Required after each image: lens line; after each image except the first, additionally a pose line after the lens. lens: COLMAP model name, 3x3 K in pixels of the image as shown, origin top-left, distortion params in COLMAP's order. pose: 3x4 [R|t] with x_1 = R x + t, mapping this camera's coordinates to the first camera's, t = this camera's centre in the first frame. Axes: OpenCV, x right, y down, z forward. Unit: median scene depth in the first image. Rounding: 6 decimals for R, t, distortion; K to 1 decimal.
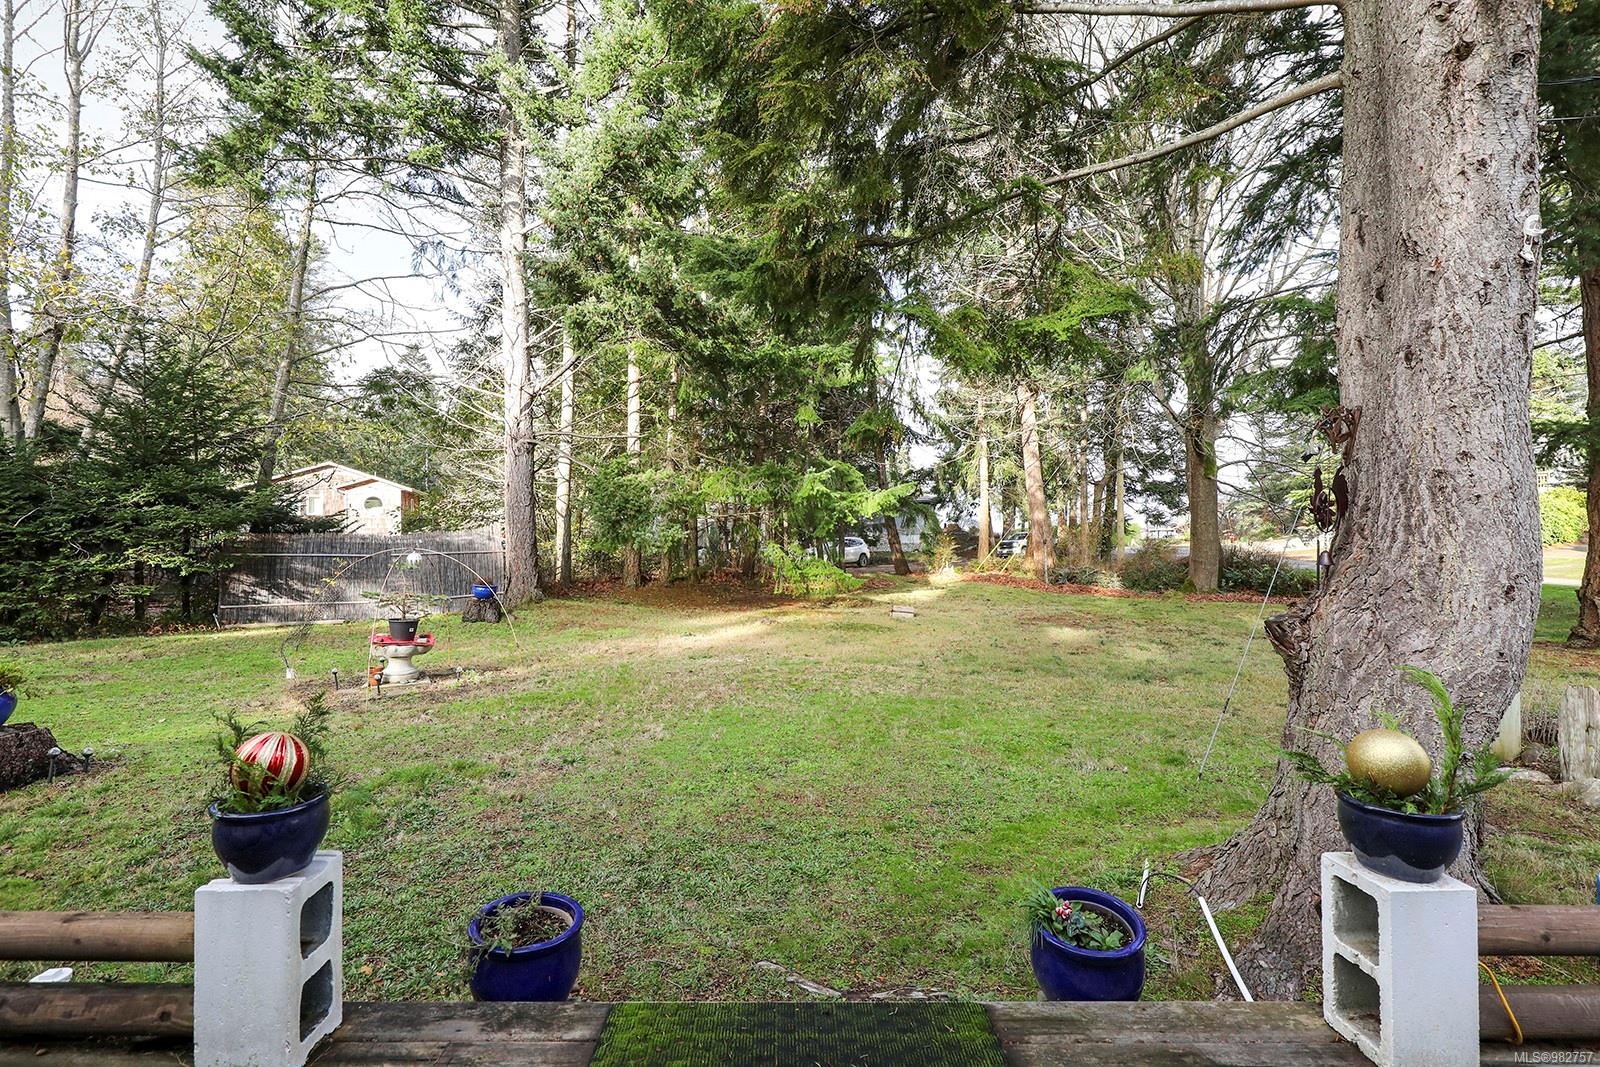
lens RADIAL K [[742.3, 0, 792.8], [0, 742.3, 526.4], [0, 0, 1]] dist [0.000645, -0.000055]
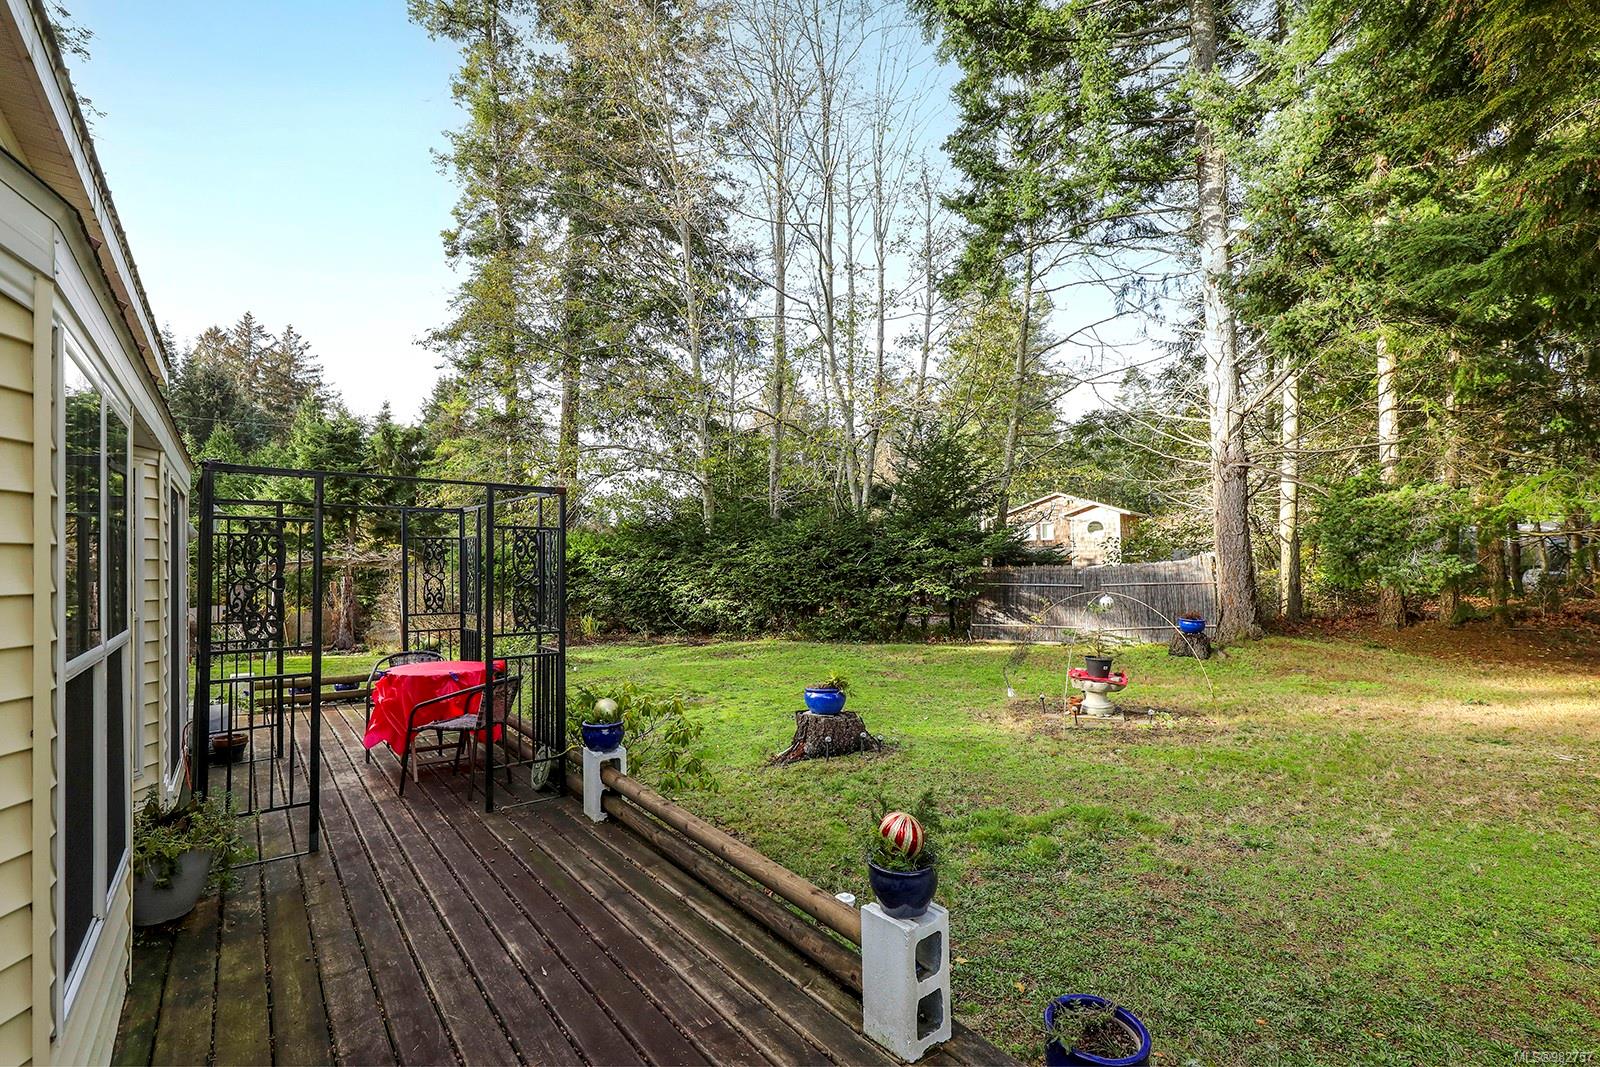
lens RADIAL K [[742.3, 0, 792.8], [0, 742.3, 526.4], [0, 0, 1]] dist [0.000645, -0.000055]
pose [[0.596909, -0.021790, -0.802013, 0.070245], [0.023586, 0.999676, -0.009606, -0.055305], [0.801962, -0.013182, 0.597229, -0.004451]]
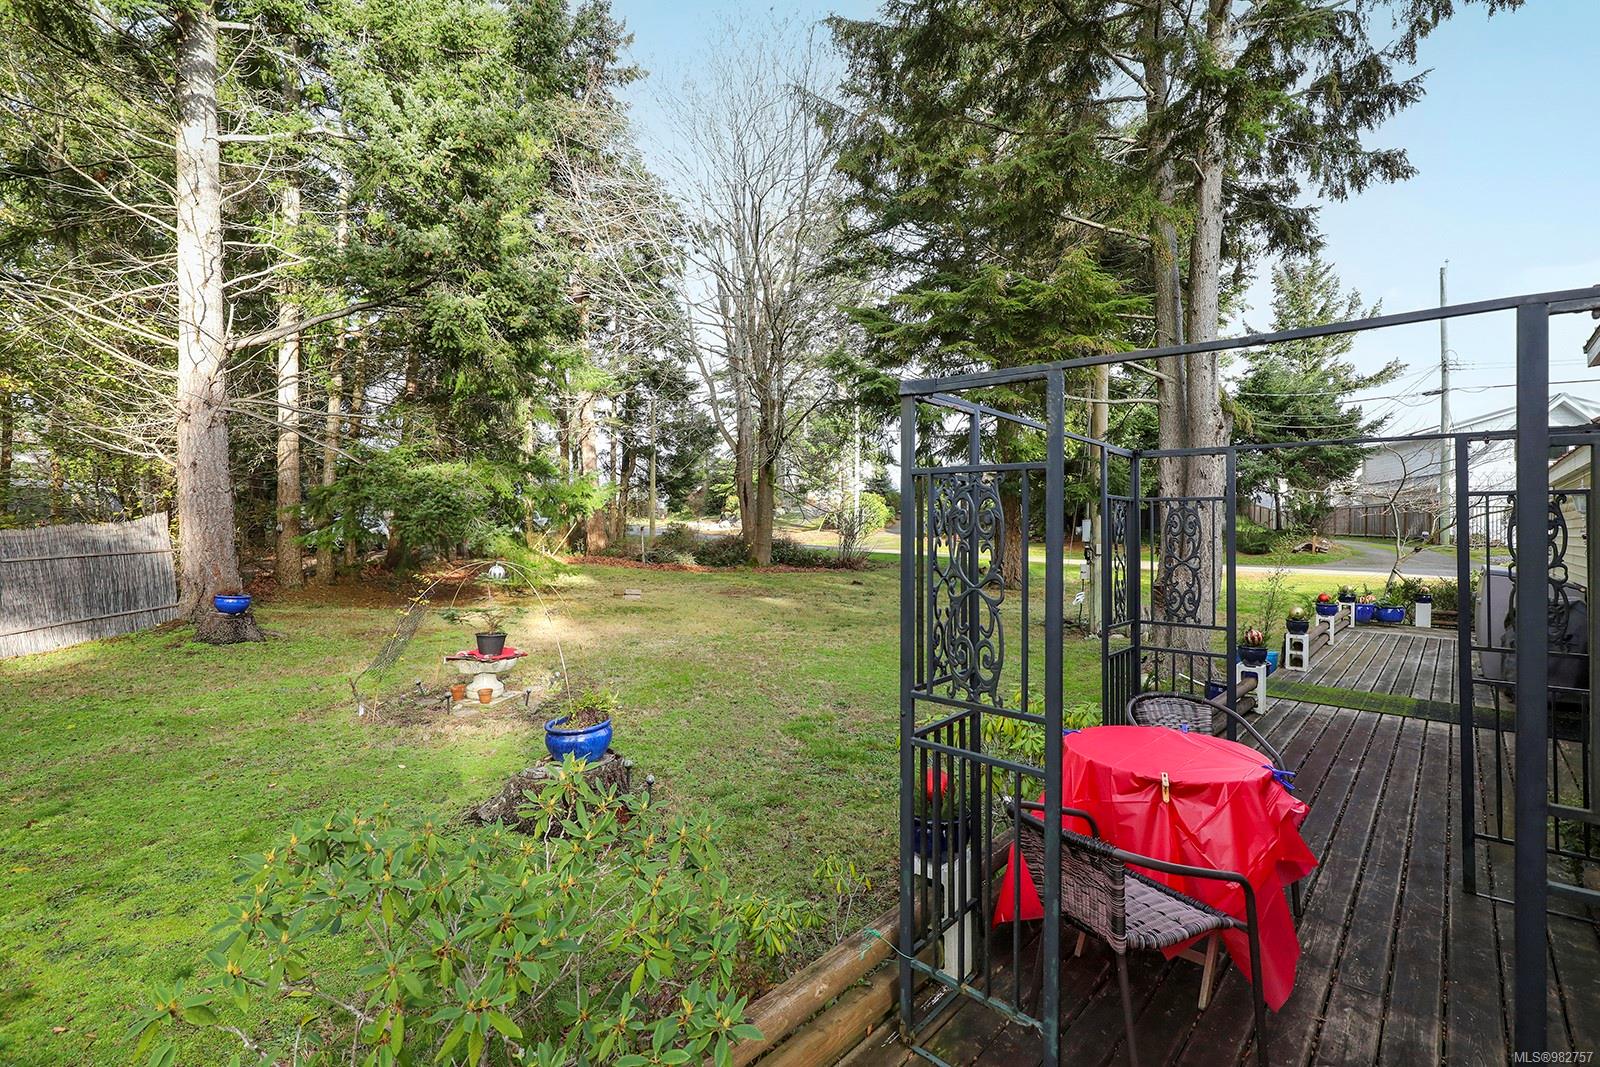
lens RADIAL K [[742.3, 0, 792.8], [0, 742.3, 526.4], [0, 0, 1]] dist [0.000645, -0.000055]
pose [[0.671372, 0.001885, 0.741118, -0.693393], [-0.035576, 0.998926, 0.029688, -0.046574], [-0.740266, -0.046298, 0.670718, 0.029224]]
